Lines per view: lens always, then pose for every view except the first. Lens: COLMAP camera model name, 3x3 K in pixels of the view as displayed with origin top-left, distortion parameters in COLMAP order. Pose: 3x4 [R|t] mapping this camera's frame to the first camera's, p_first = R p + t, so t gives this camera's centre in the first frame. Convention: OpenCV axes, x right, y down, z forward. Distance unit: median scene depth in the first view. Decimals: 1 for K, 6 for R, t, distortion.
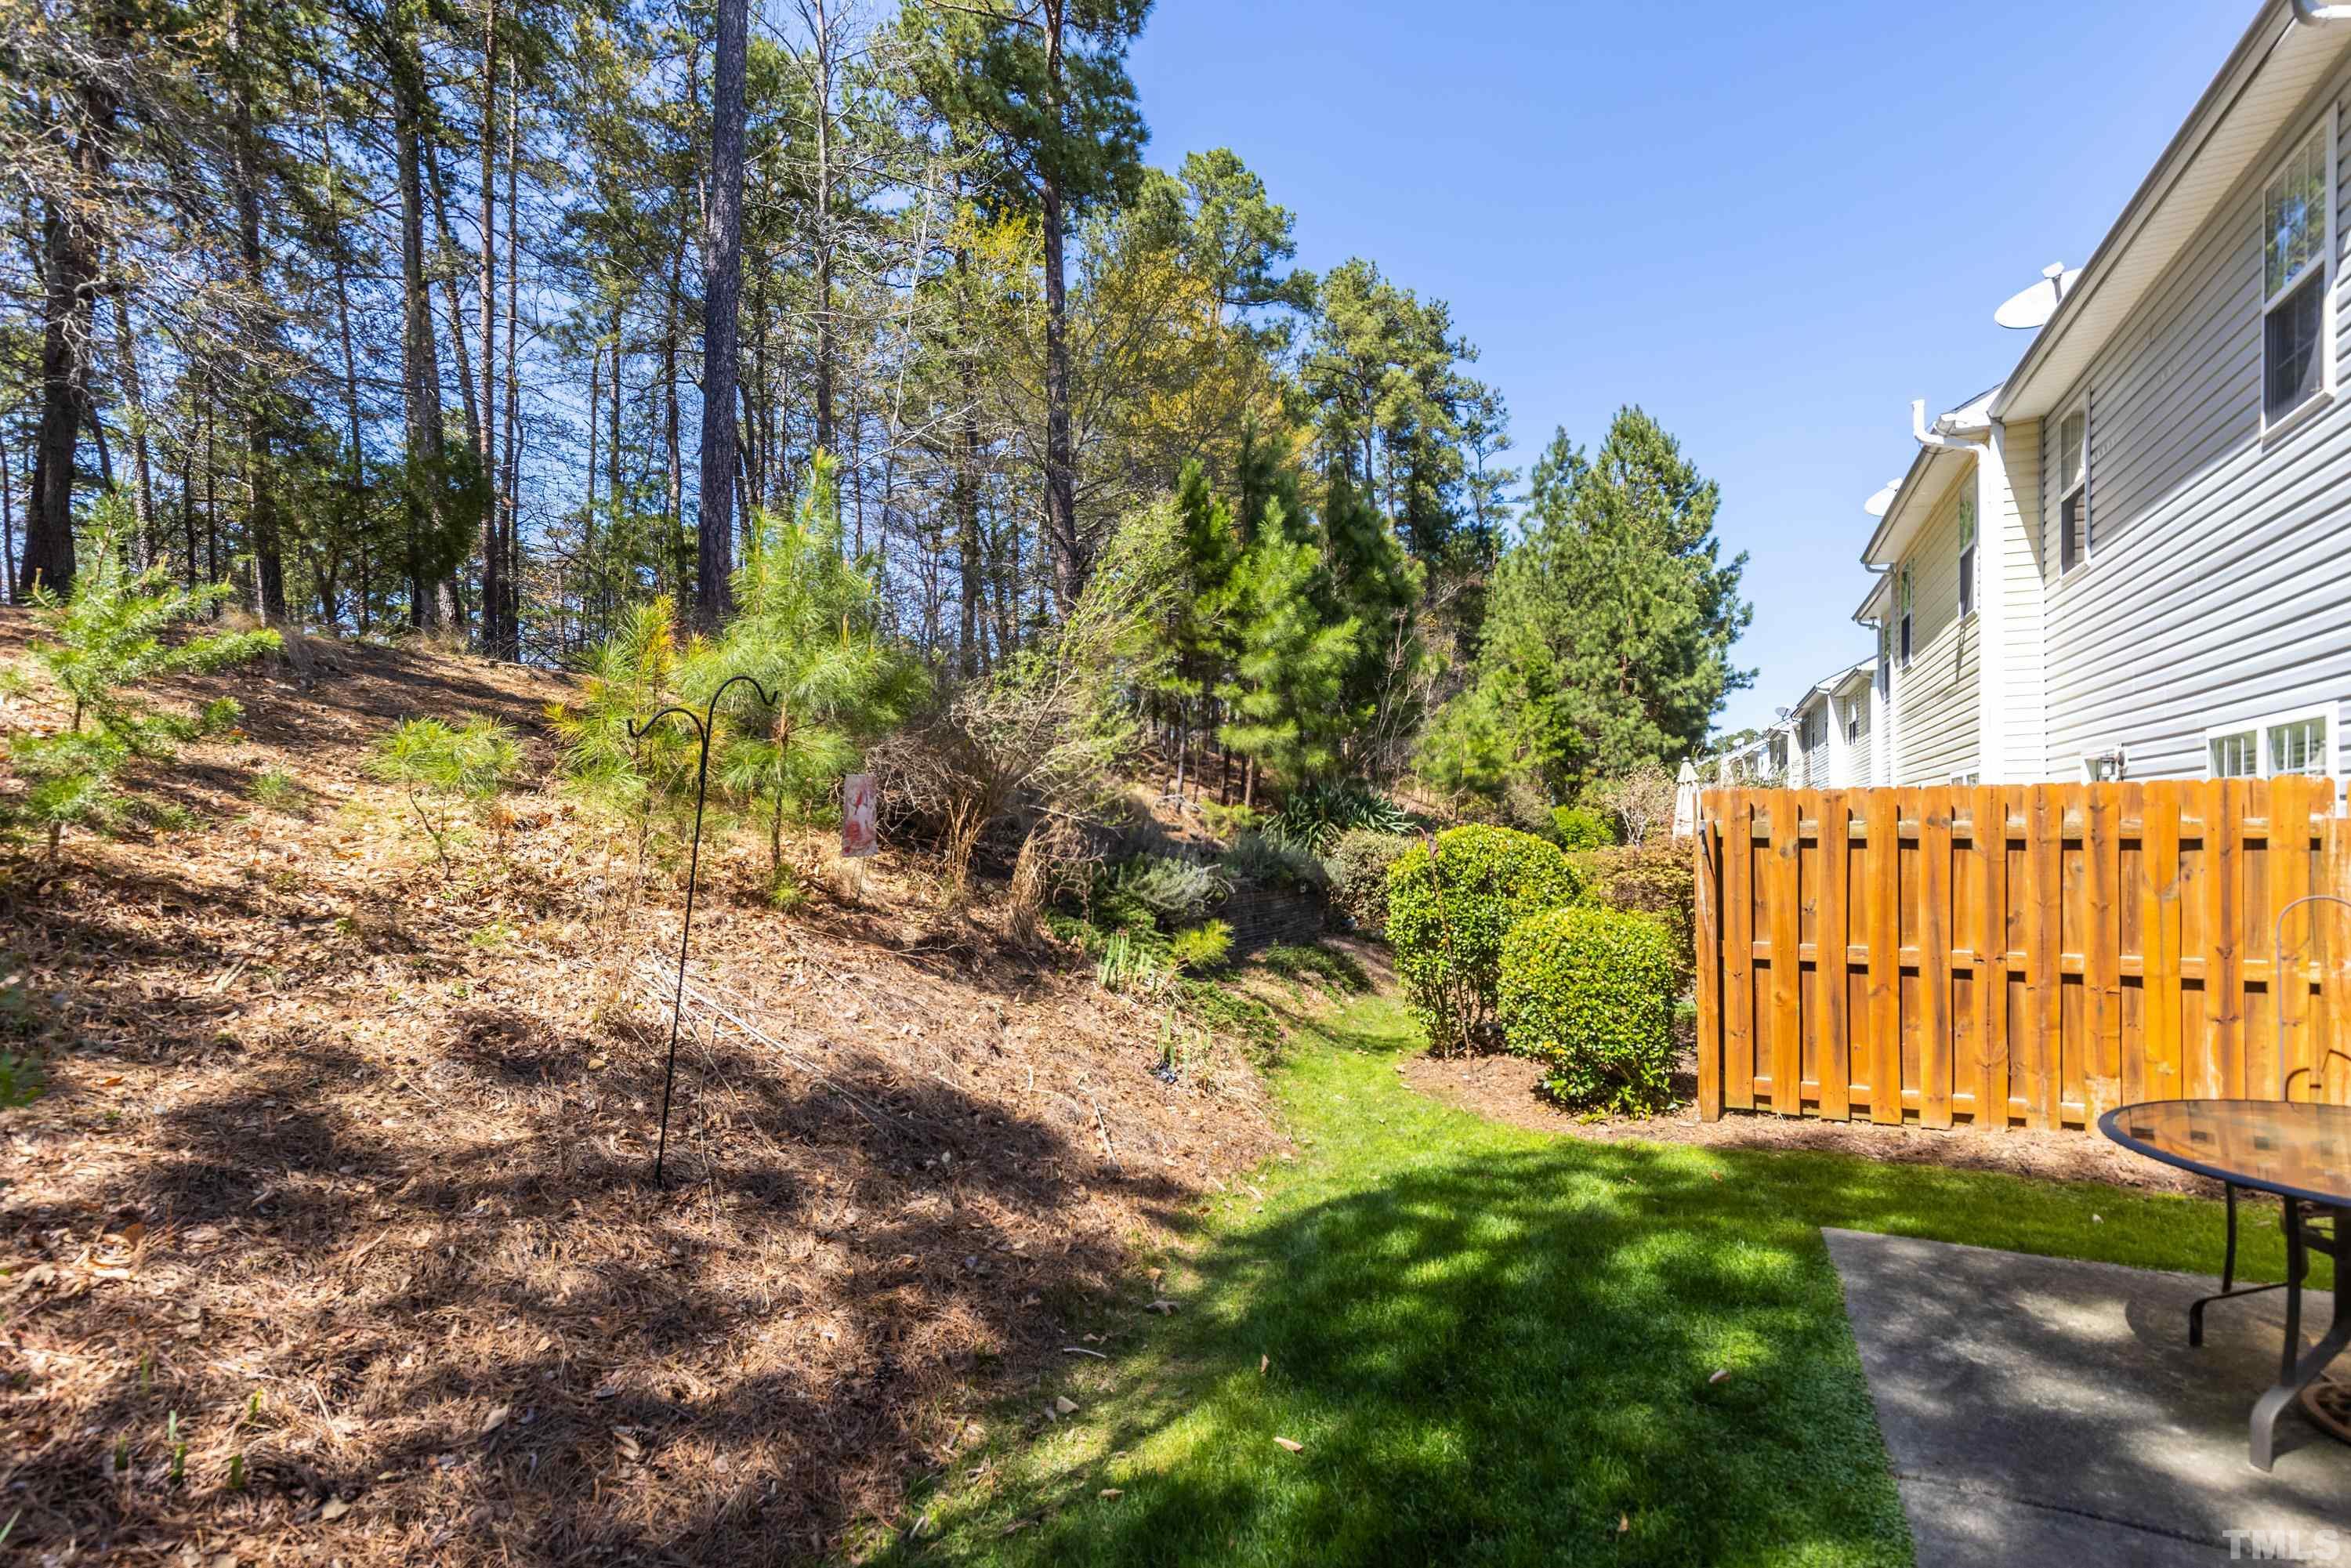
lens RADIAL K [[1076.9, 0, 1176.2], [0, 1076.9, 838.0], [0, 0, 1]] dist [0.012713, -0.001241]
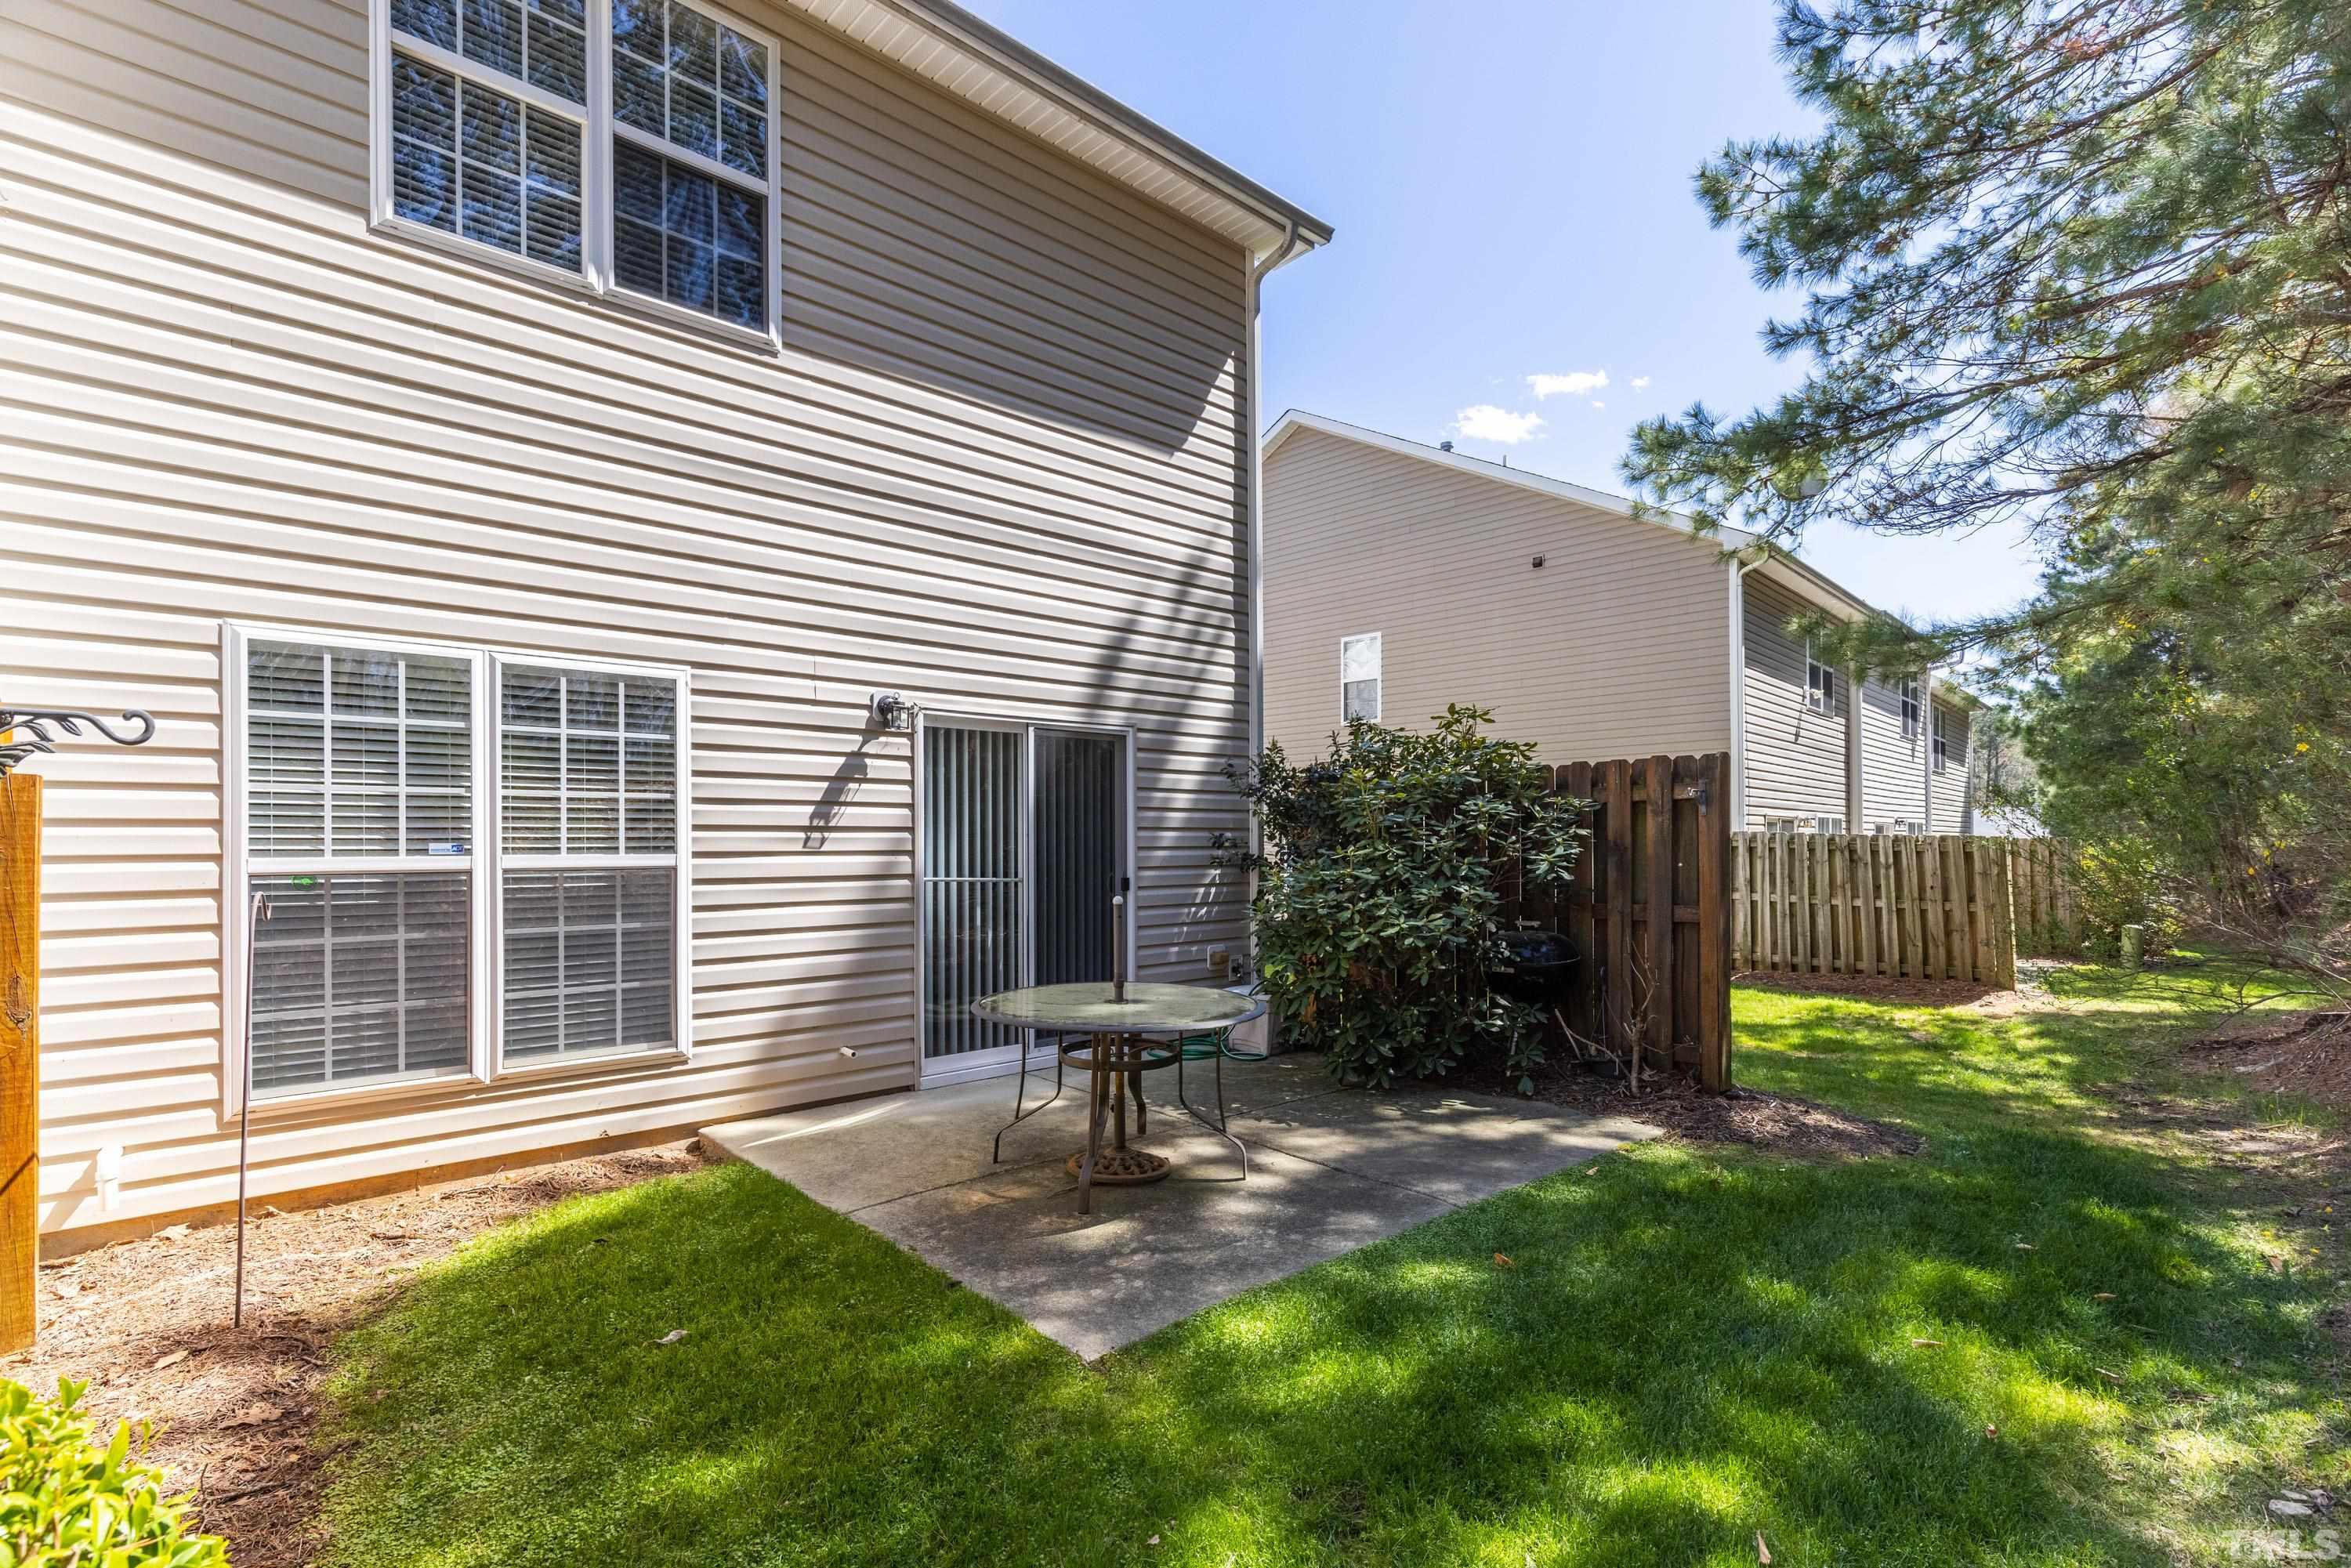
lens RADIAL K [[1076.9, 0, 1205.4], [0, 1076.9, 848.5], [0, 0, 1]] dist [0.012713, -0.001241]
pose [[-0.930283, 0.005471, 0.366801, 0.163705], [0.008066, 0.999952, 0.005542, 0.020508], [-0.366753, 0.008114, -0.930283, 1.024218]]
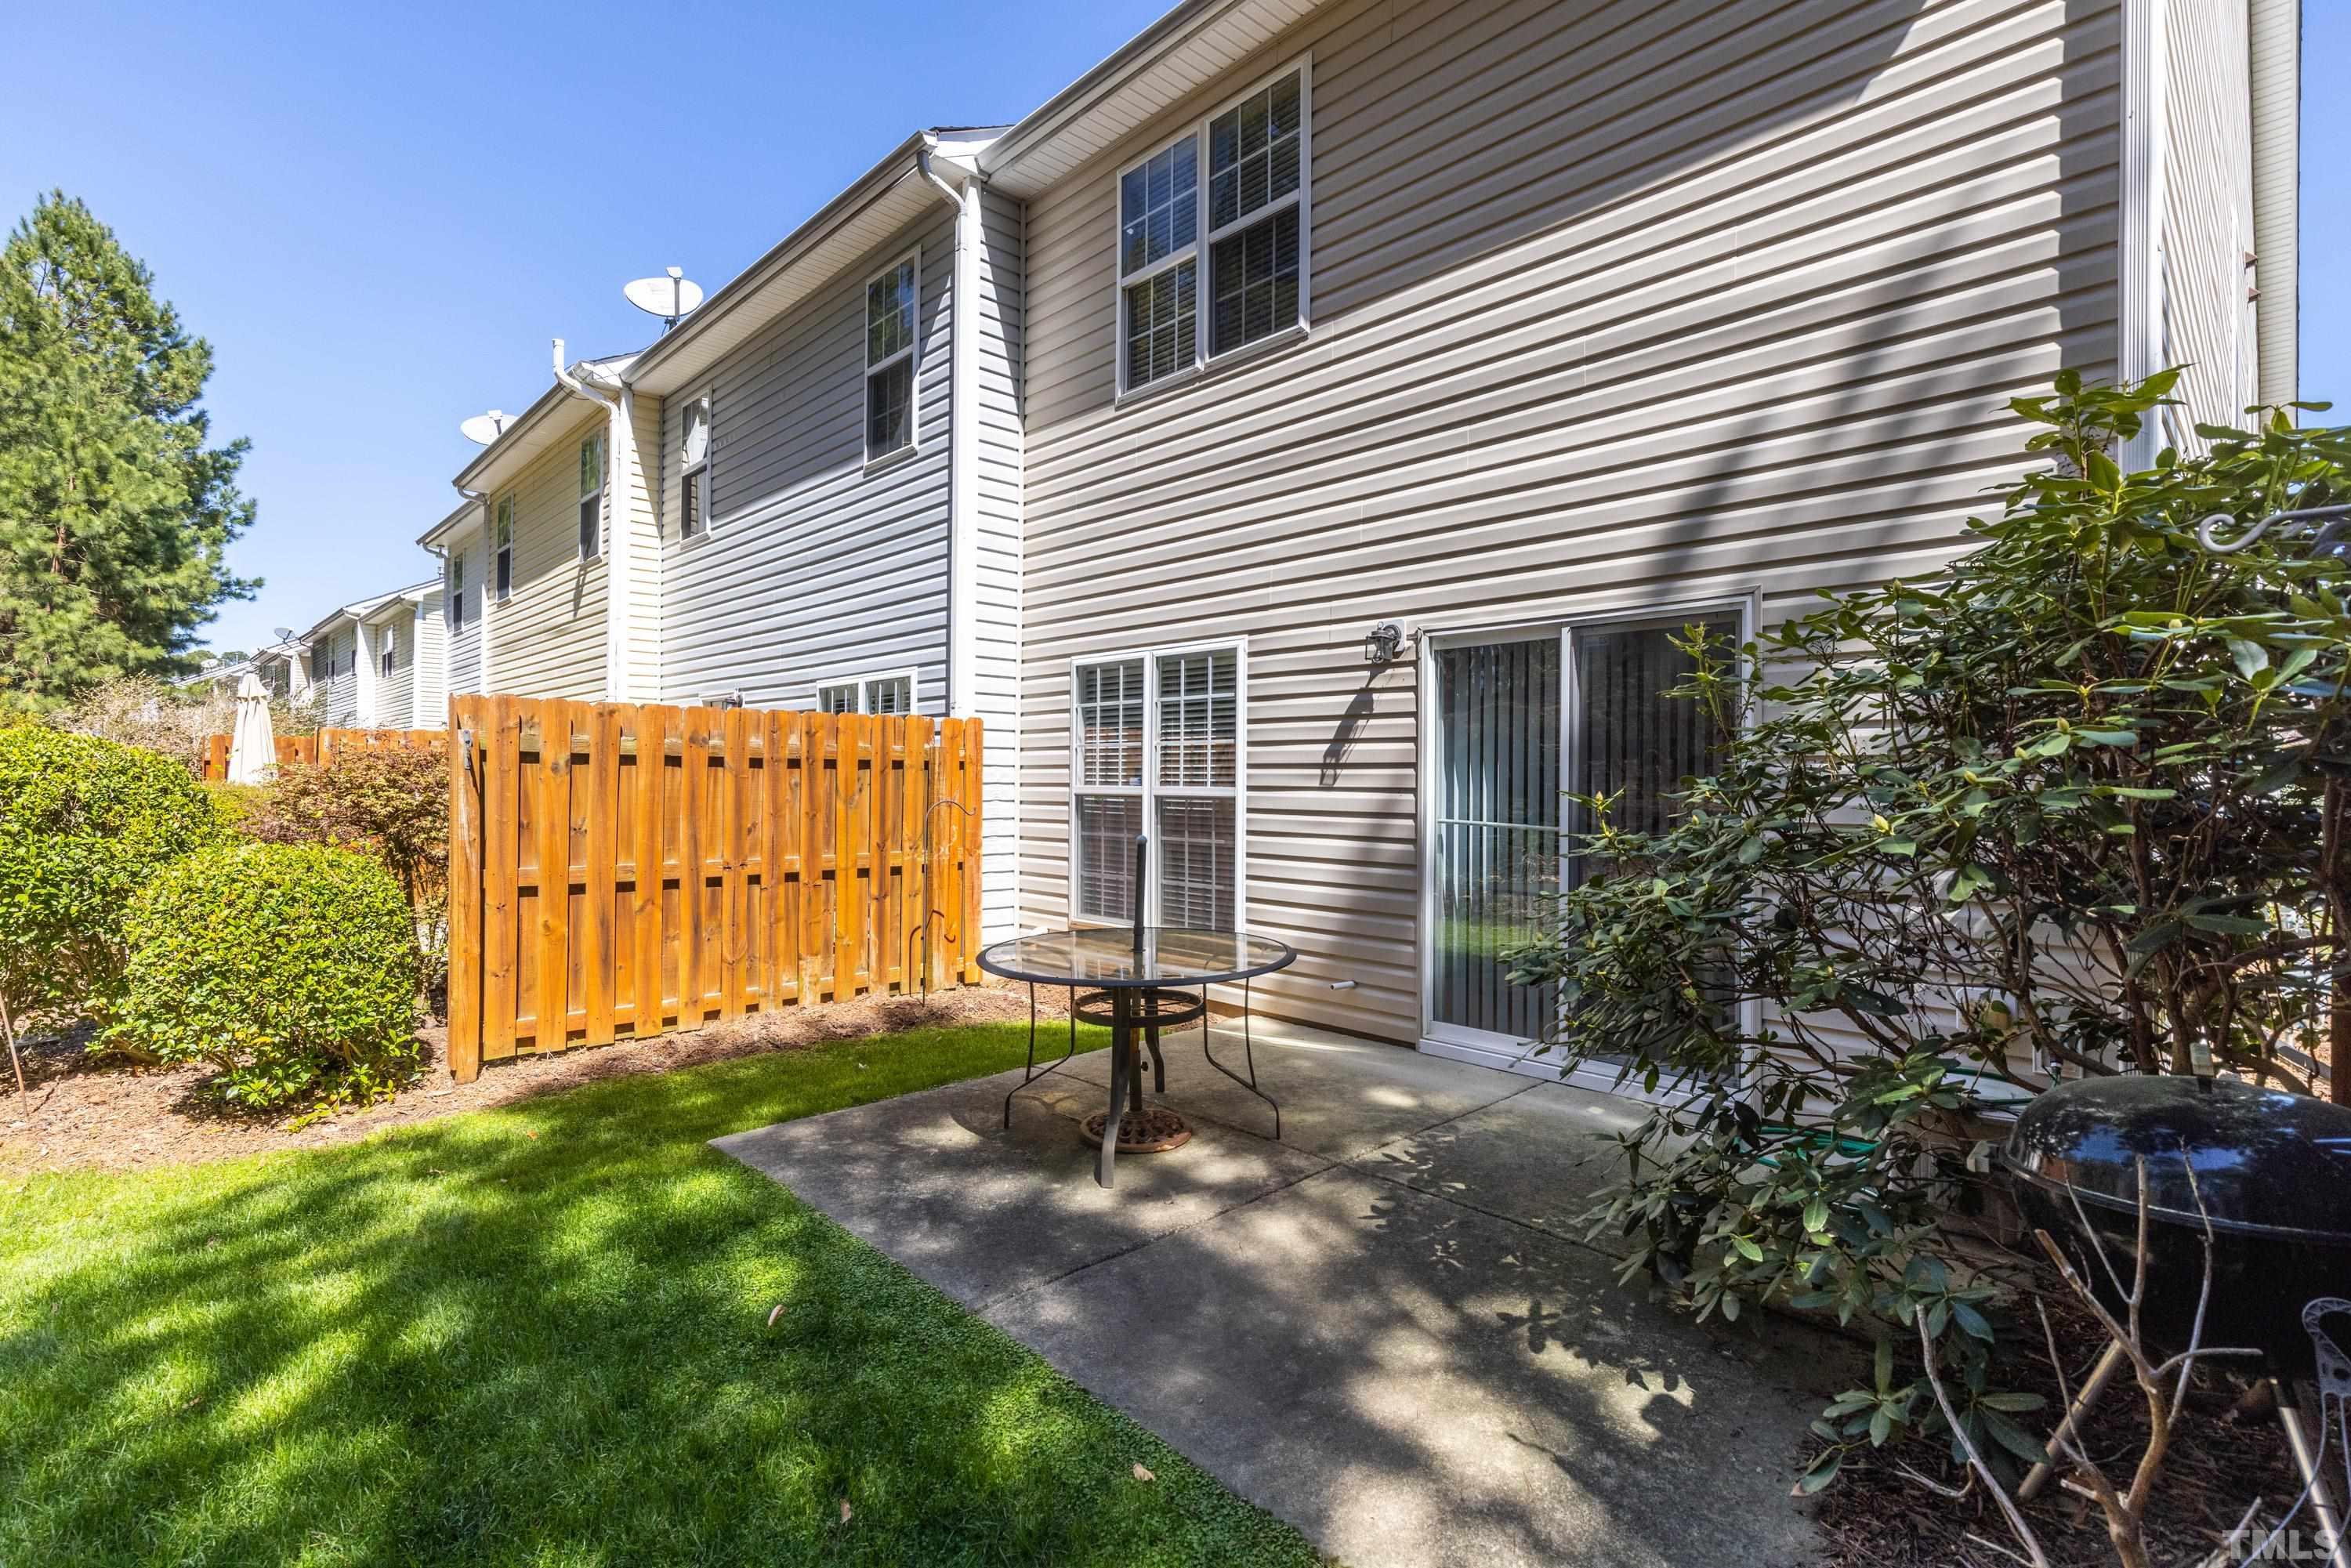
lens RADIAL K [[1076.9, 0, 1174.5], [0, 1076.9, 774.1], [0, 0, 1]] dist [0.012713, -0.001241]
pose [[0.352461, 0.010305, 0.935770, -0.112908], [-0.005330, 0.999945, -0.009004, 0.022833], [-0.935811, -0.001815, 0.352497, 0.171366]]
